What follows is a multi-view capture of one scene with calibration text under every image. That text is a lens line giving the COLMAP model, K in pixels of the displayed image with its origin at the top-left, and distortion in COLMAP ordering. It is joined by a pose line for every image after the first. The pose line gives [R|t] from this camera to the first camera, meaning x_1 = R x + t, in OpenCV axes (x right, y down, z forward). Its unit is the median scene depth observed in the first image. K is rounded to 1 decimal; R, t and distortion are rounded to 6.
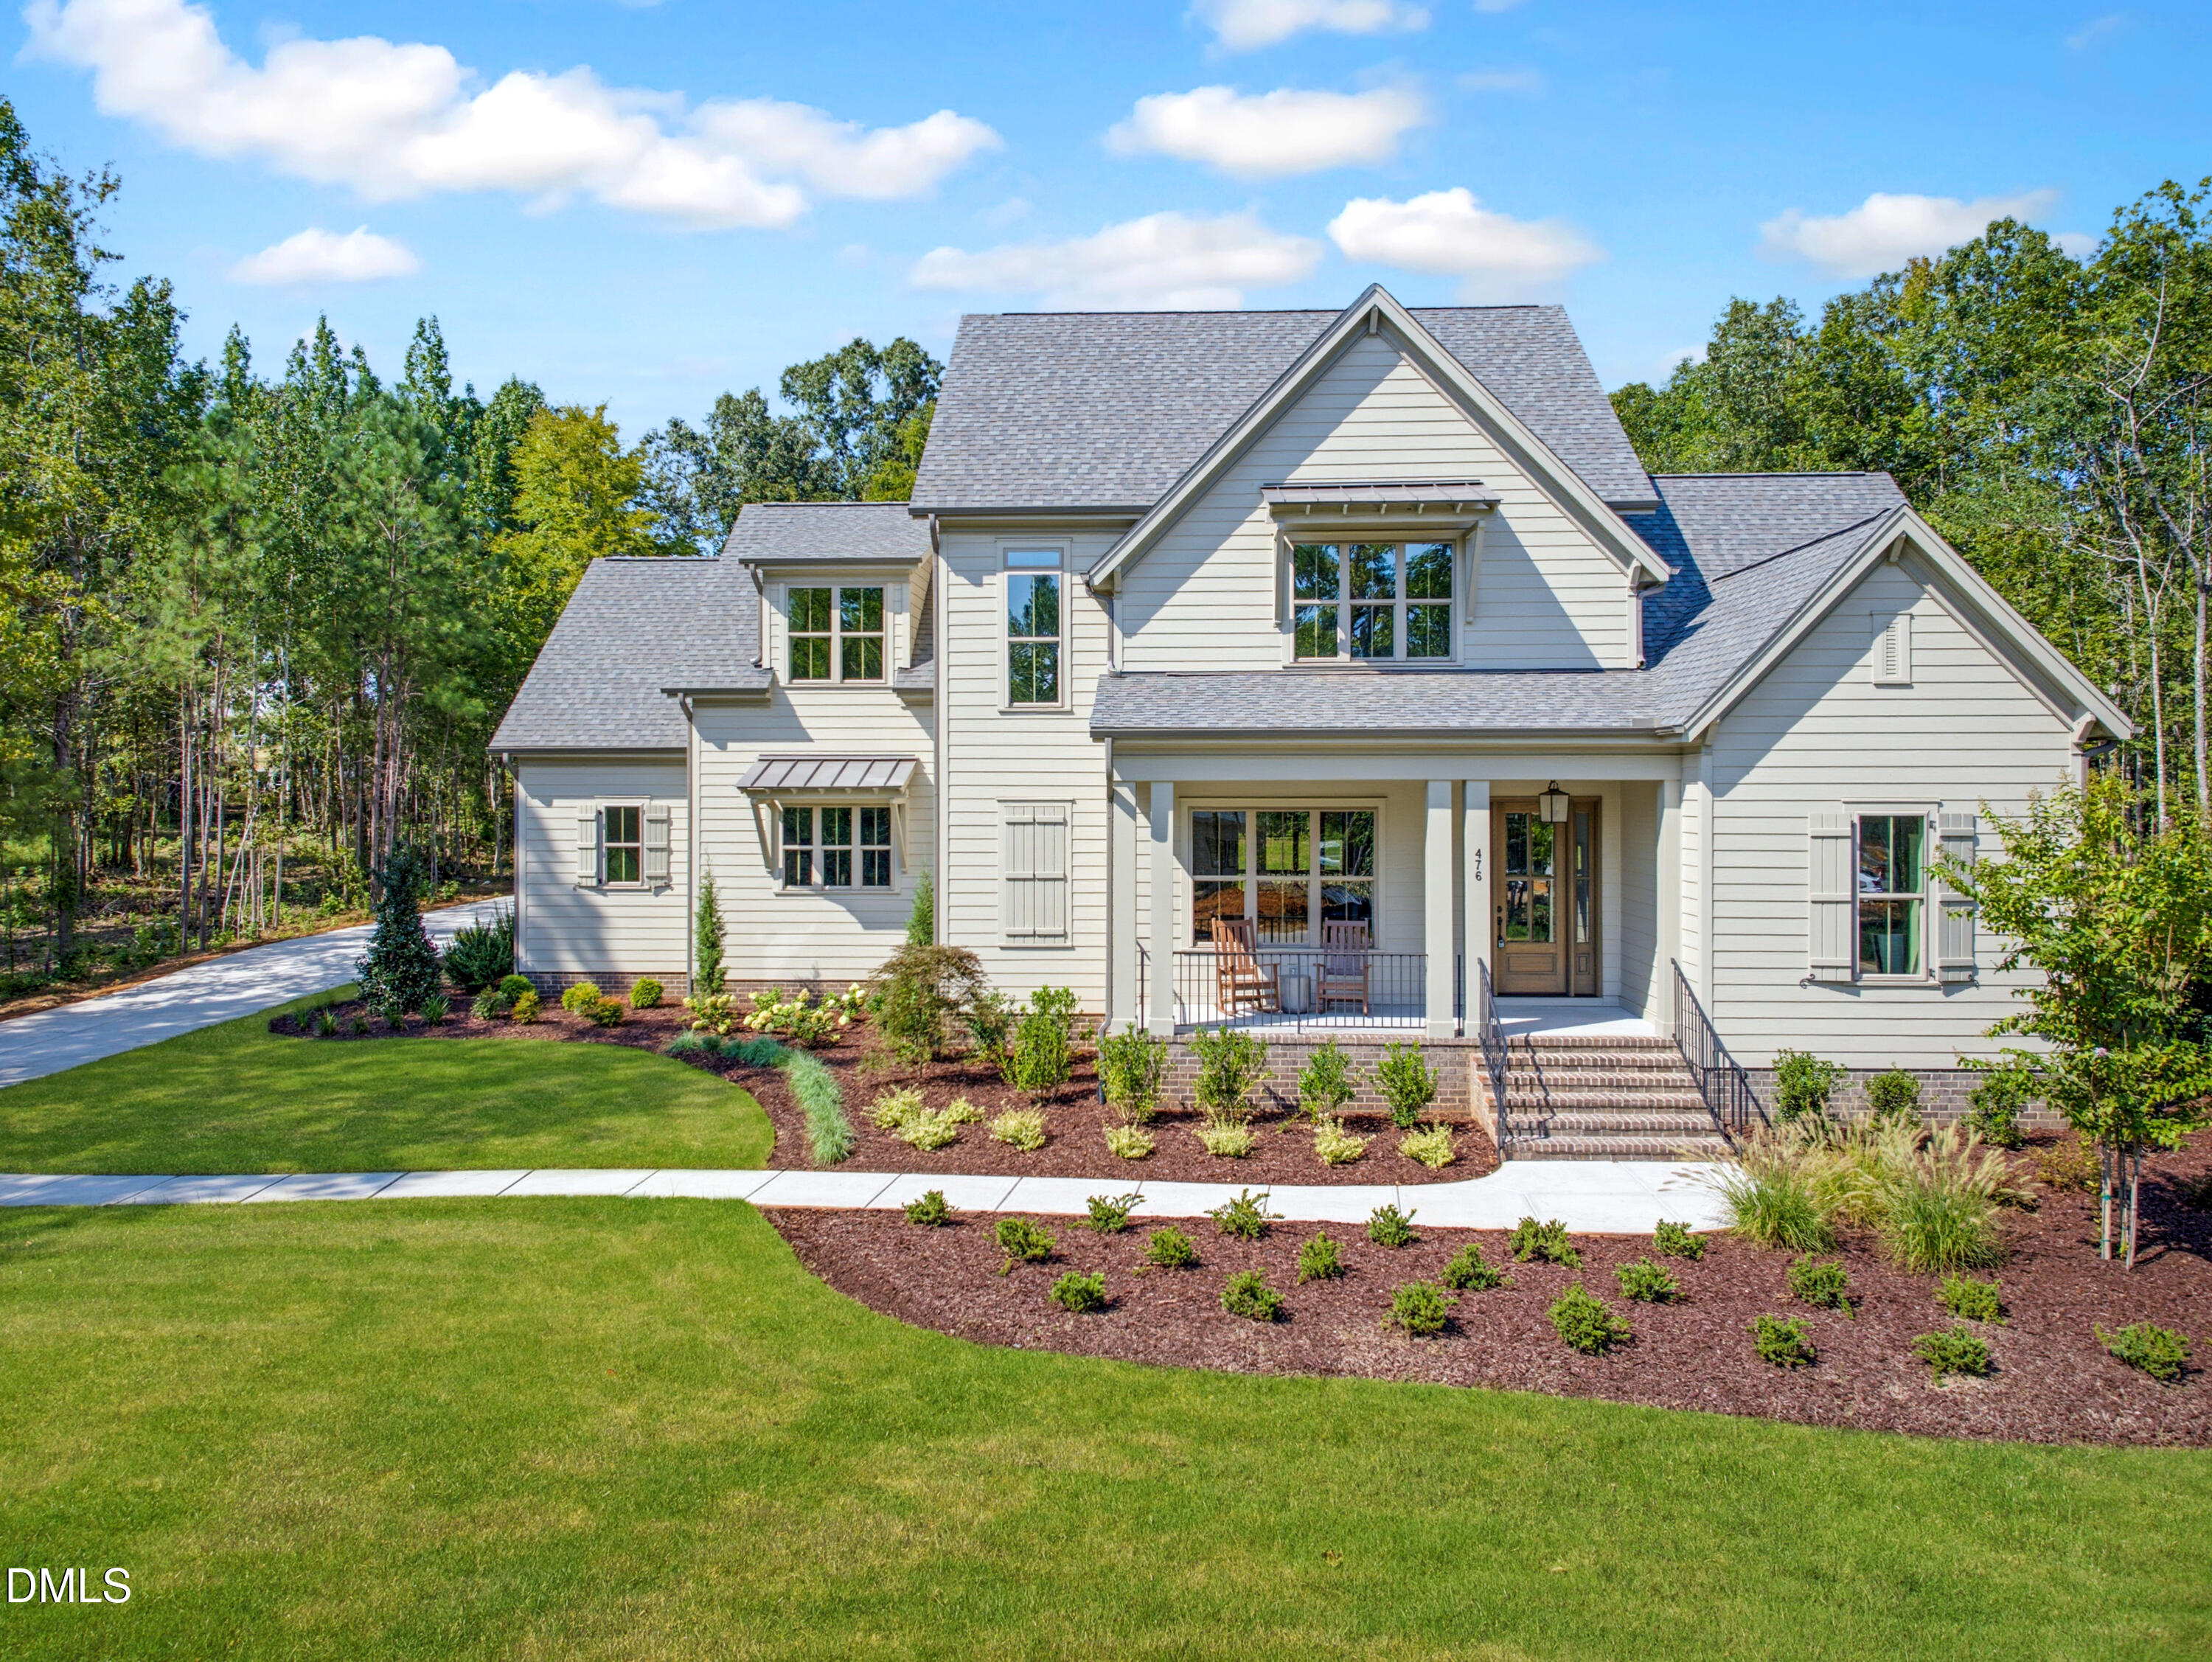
lens RADIAL K [[1518.3, 0, 1111.9], [0, 1518.3, 788.9], [0, 0, 1]] dist [-0.000927, -0.003763]
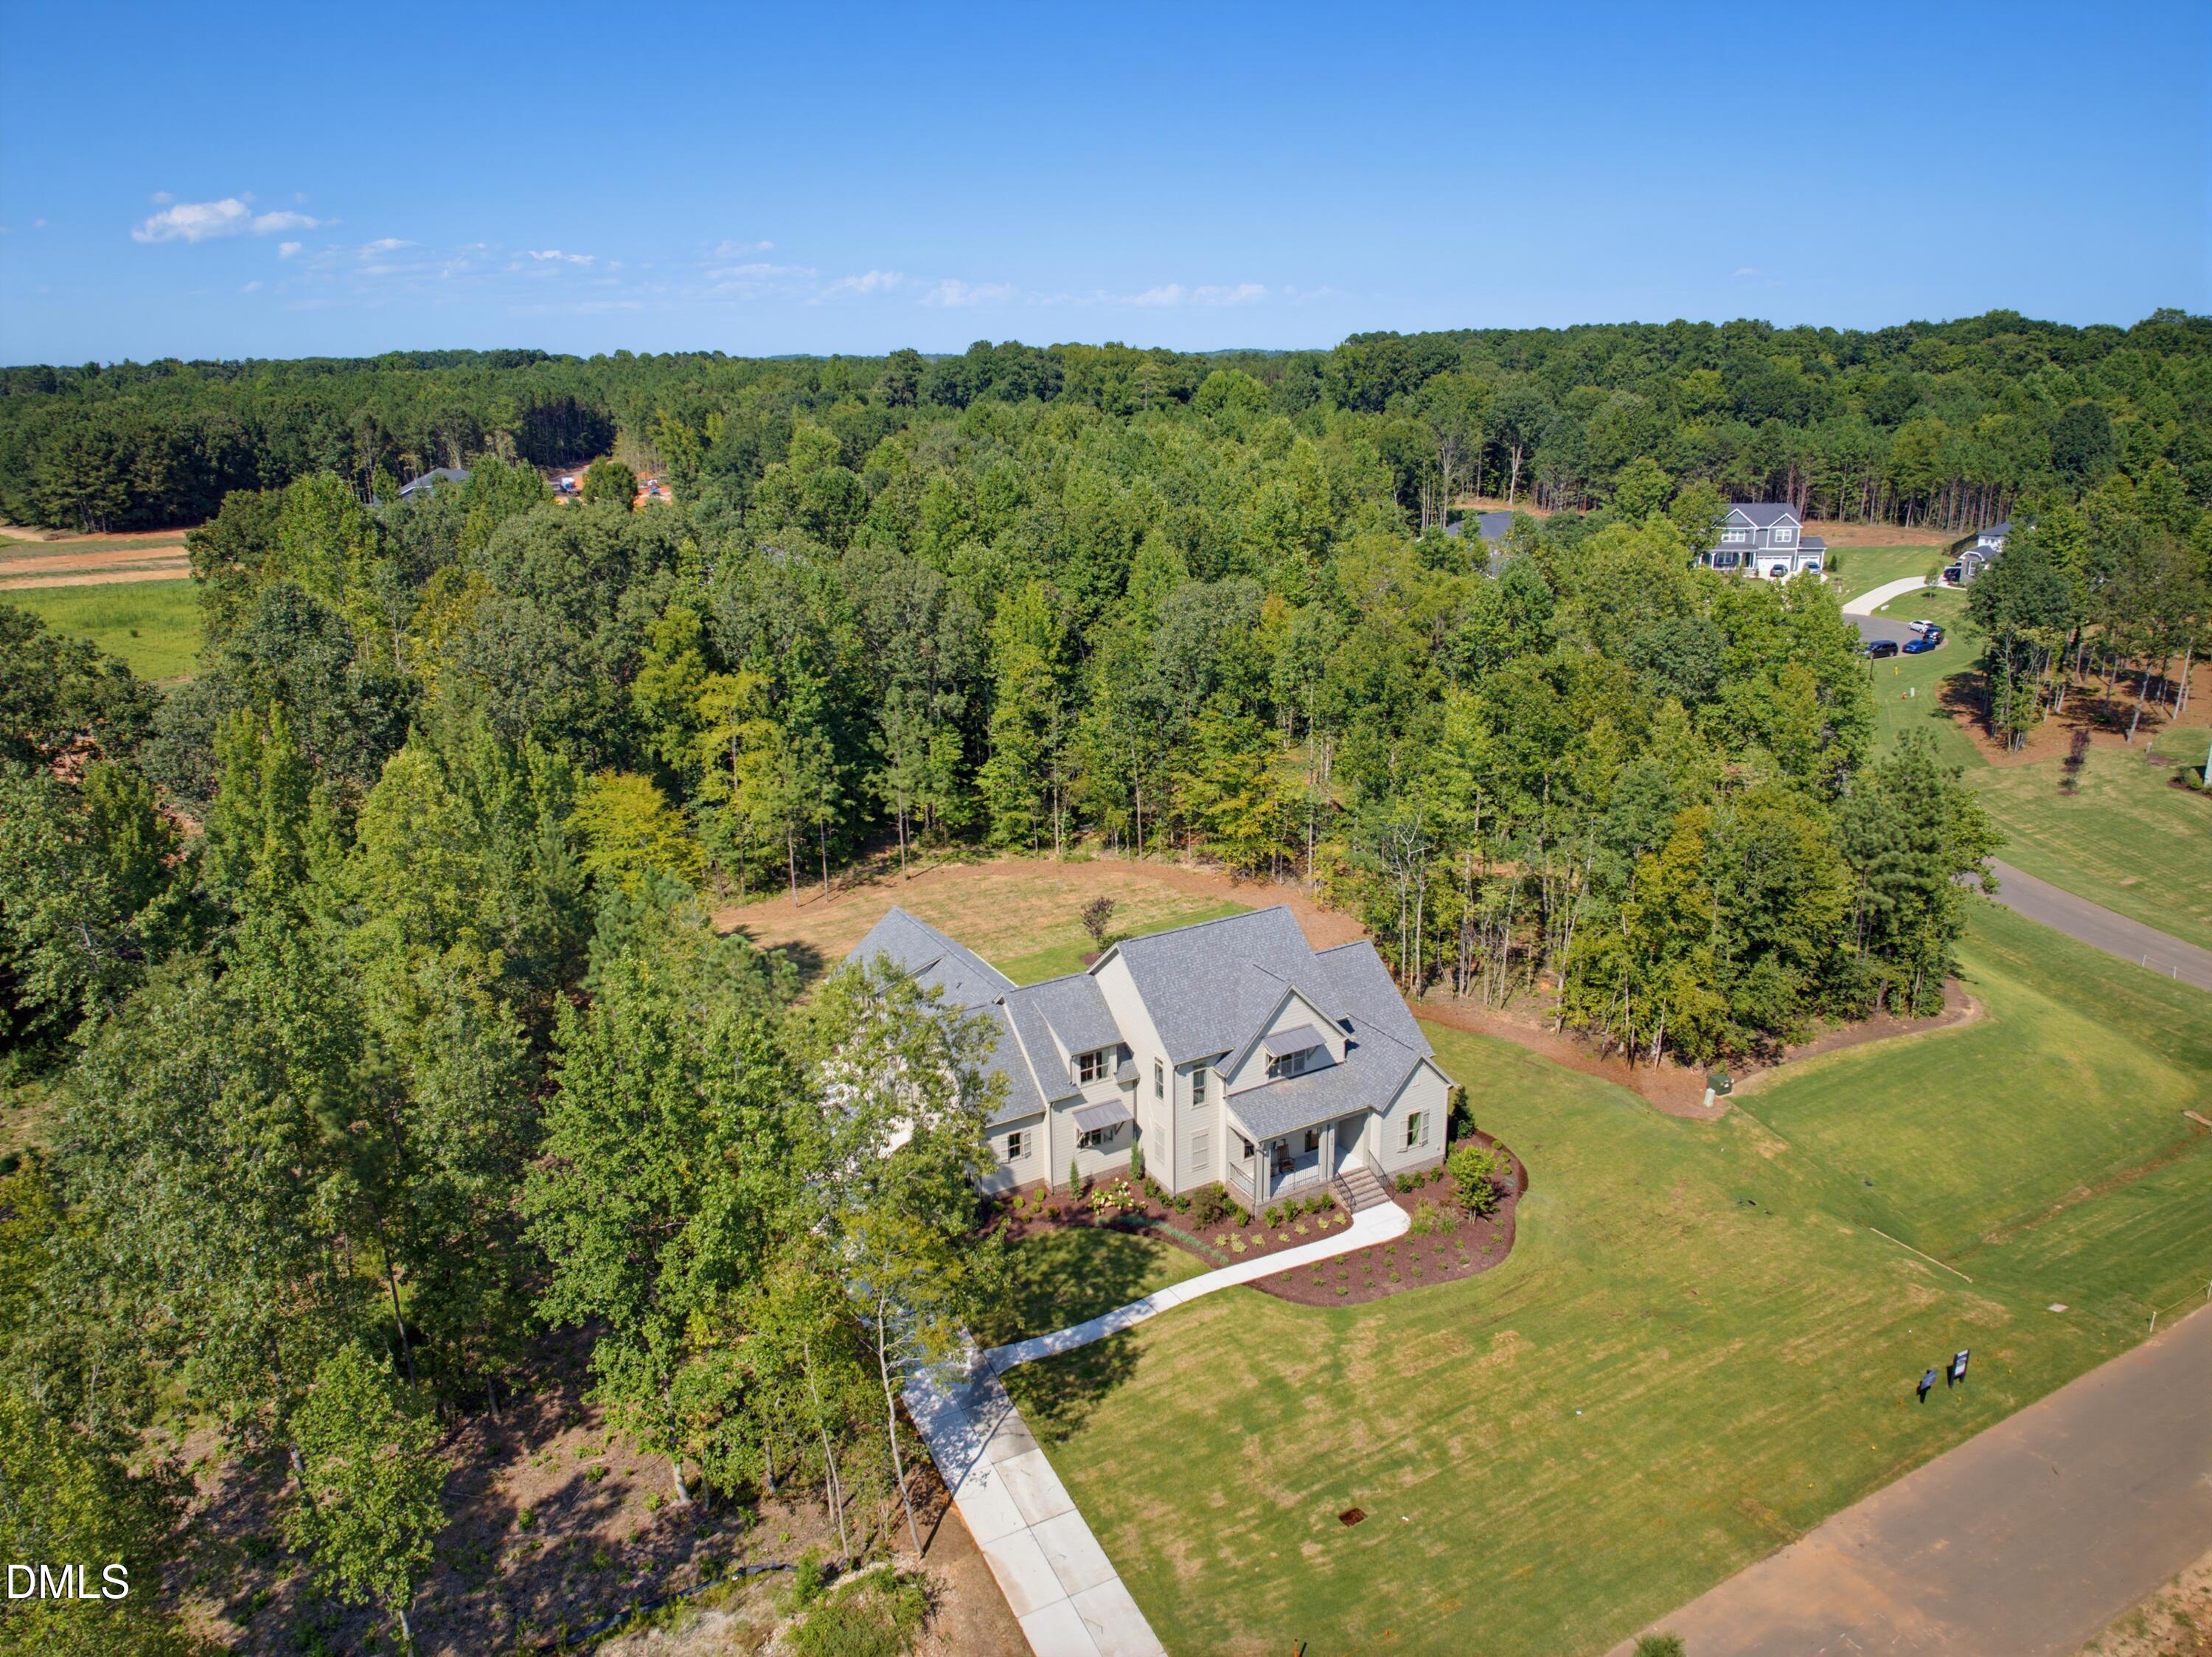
lens RADIAL K [[1489.6, 0, 1098.4], [0, 1489.6, 826.1], [0, 0, 1]] dist [0.003582, -0.004199]
pose [[0.848540, -0.170283, 0.500982, -1.797718], [0.019209, 0.956092, 0.292438, -1.623614], [-0.528782, -0.238522, 0.814553, -1.434571]]
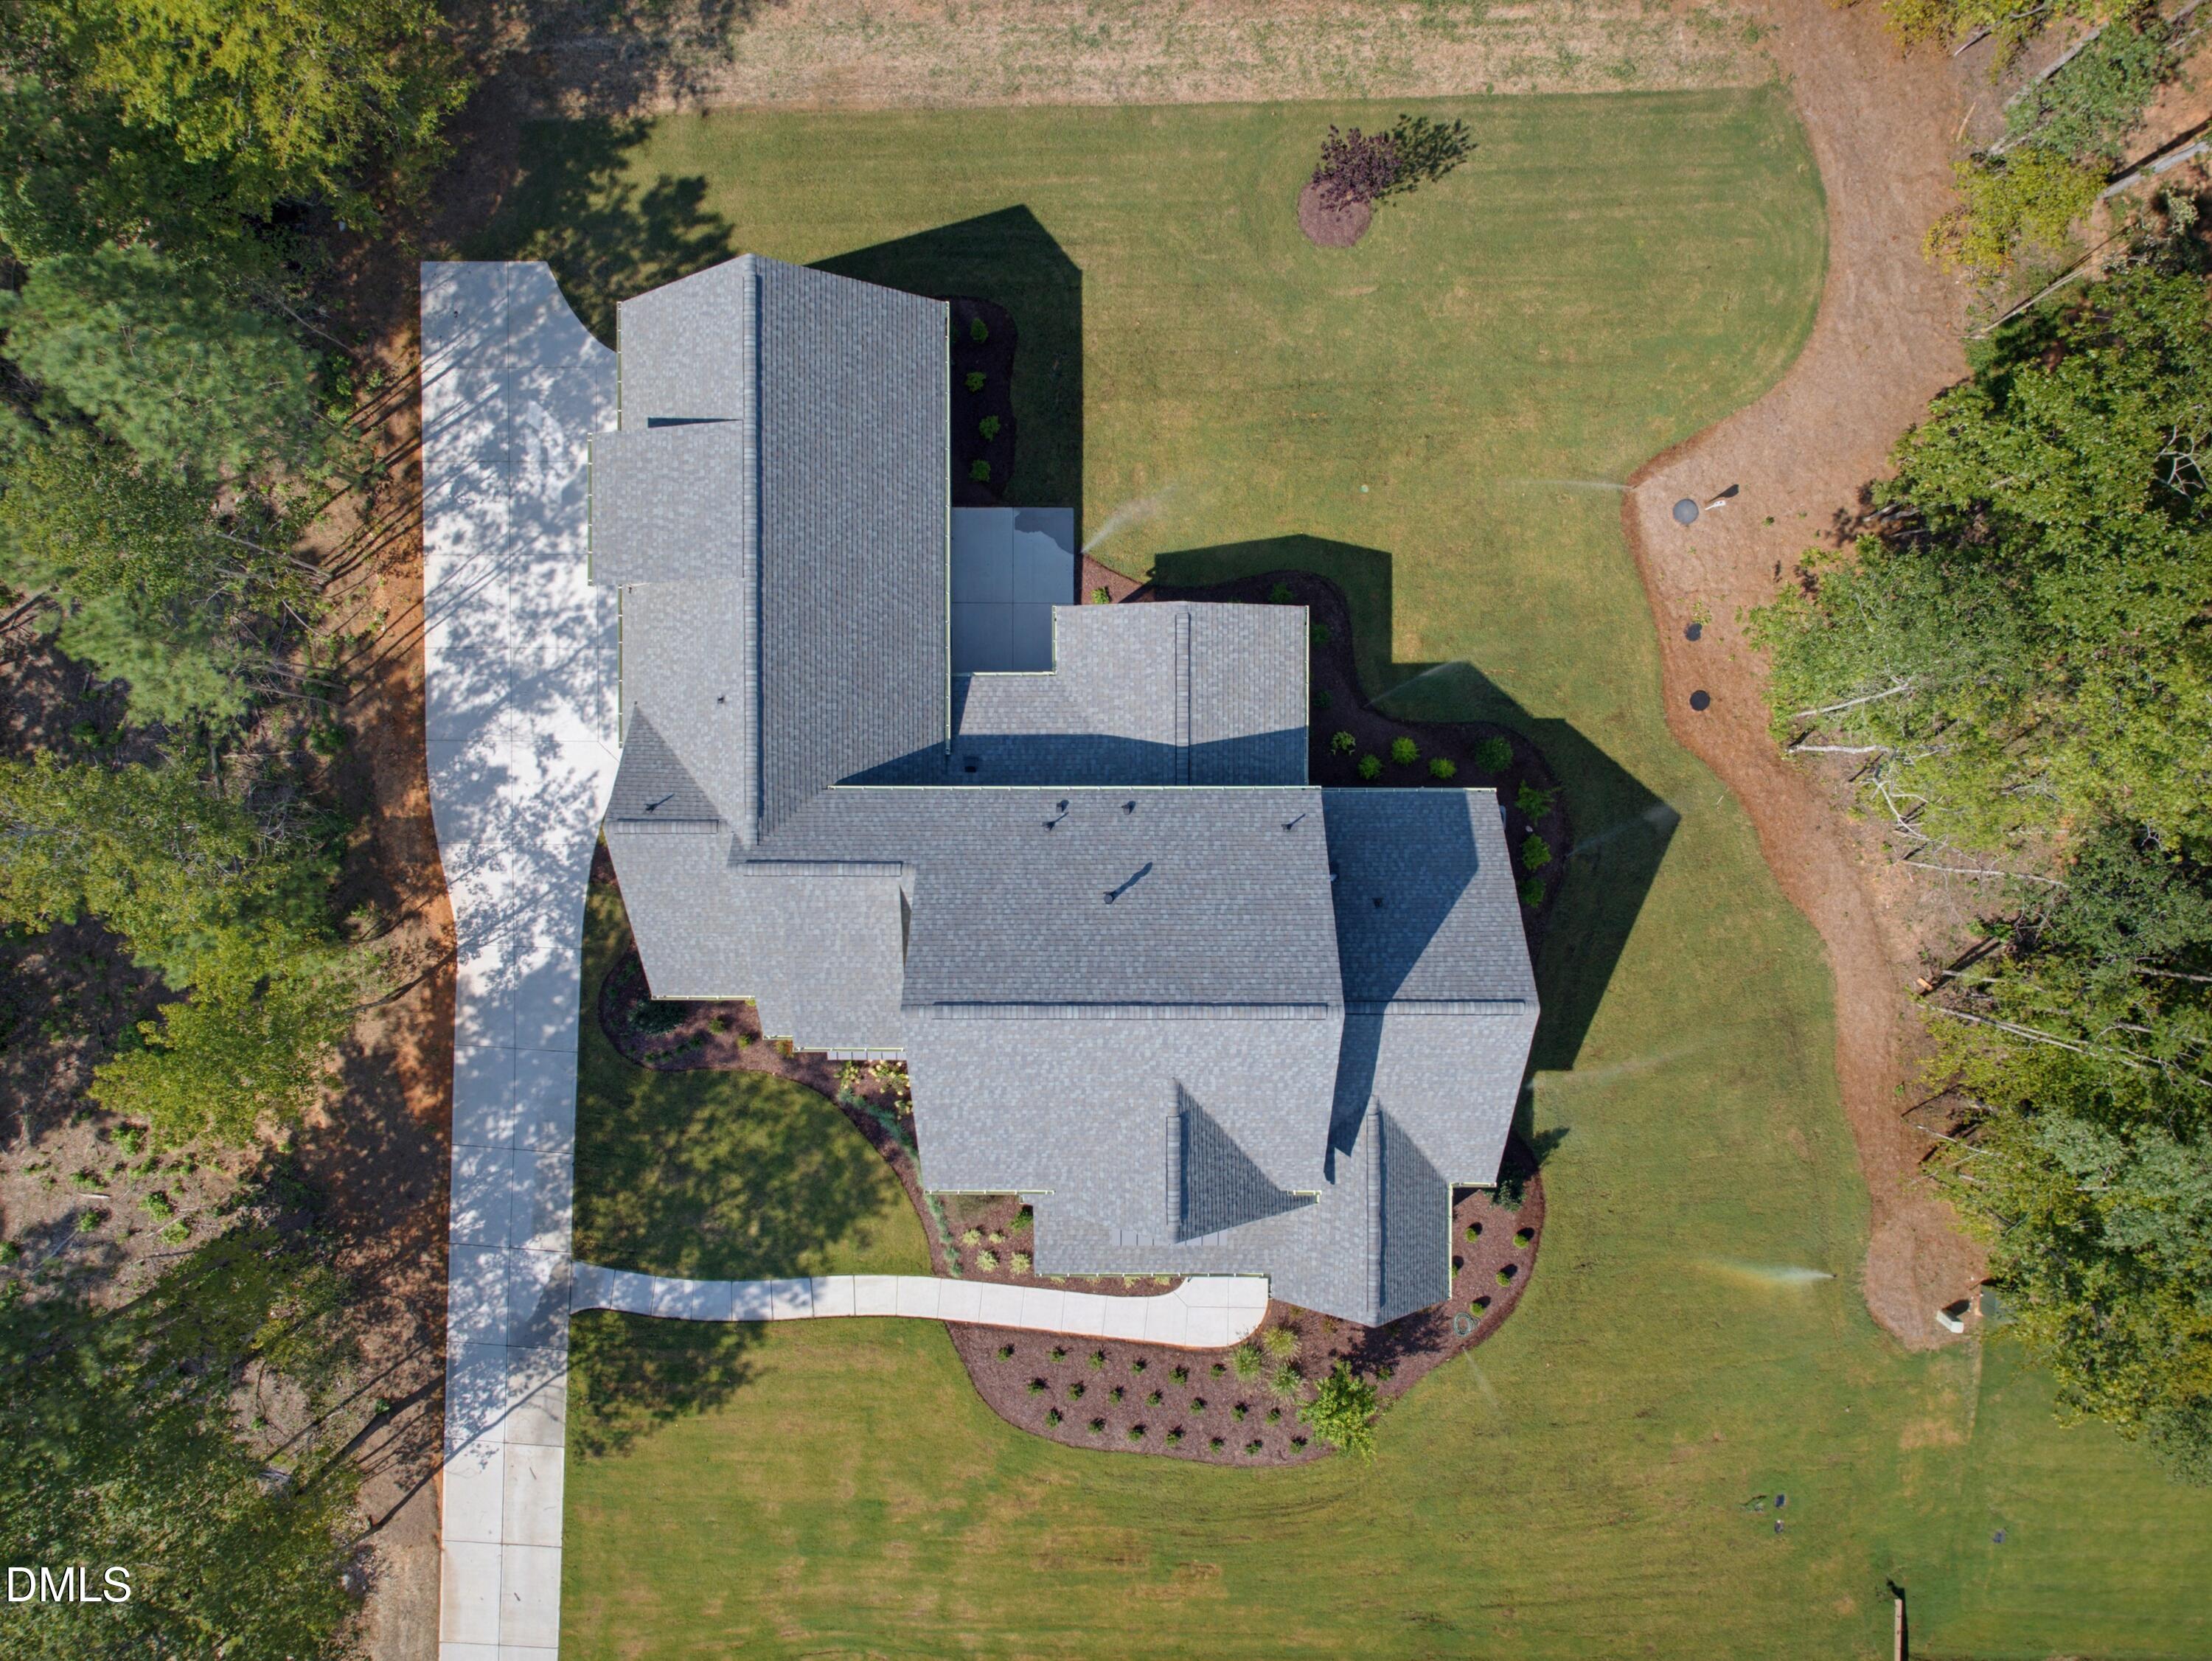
lens RADIAL K [[1489.4, 0, 1112.2], [0, 1489.4, 843.1], [0, 0, 1]] dist [0.003582, -0.004199]
pose [[0.999117, -0.041263, -0.007957, 0.124769], [0.007685, -0.006759, 0.999948, -1.982330], [-0.041315, -0.999125, -0.006436, 1.402921]]
